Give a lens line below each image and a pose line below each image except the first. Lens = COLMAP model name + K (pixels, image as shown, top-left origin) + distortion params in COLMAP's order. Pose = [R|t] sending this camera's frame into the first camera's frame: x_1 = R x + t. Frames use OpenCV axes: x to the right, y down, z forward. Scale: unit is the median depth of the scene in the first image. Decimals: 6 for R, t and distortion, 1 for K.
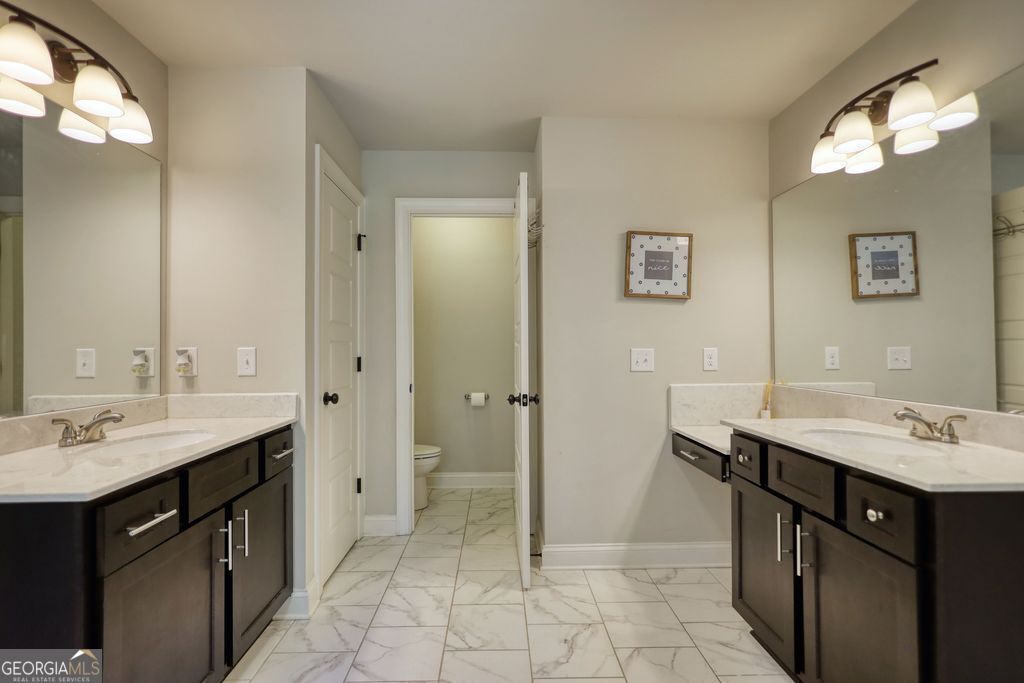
lens RADIAL K [[474.5, 0, 510.7], [0, 474.5, 345.4], [0, 0, 1]] dist [0.002510, 0.000610]
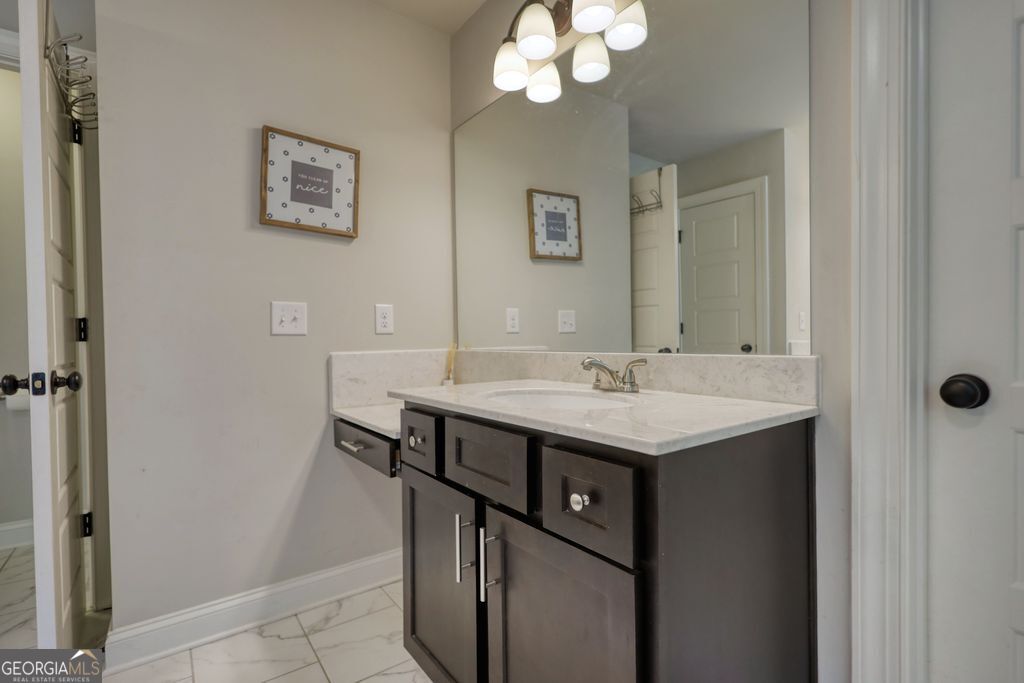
lens RADIAL K [[474.5, 0, 515.0], [0, 474.5, 345.6], [0, 0, 1]] dist [0.002510, 0.000610]
pose [[0.816903, -0.011595, 0.576658, 0.159000], [0.002607, 0.999862, 0.016411, 0.065672], [-0.576769, -0.011903, 0.816821, 0.261618]]
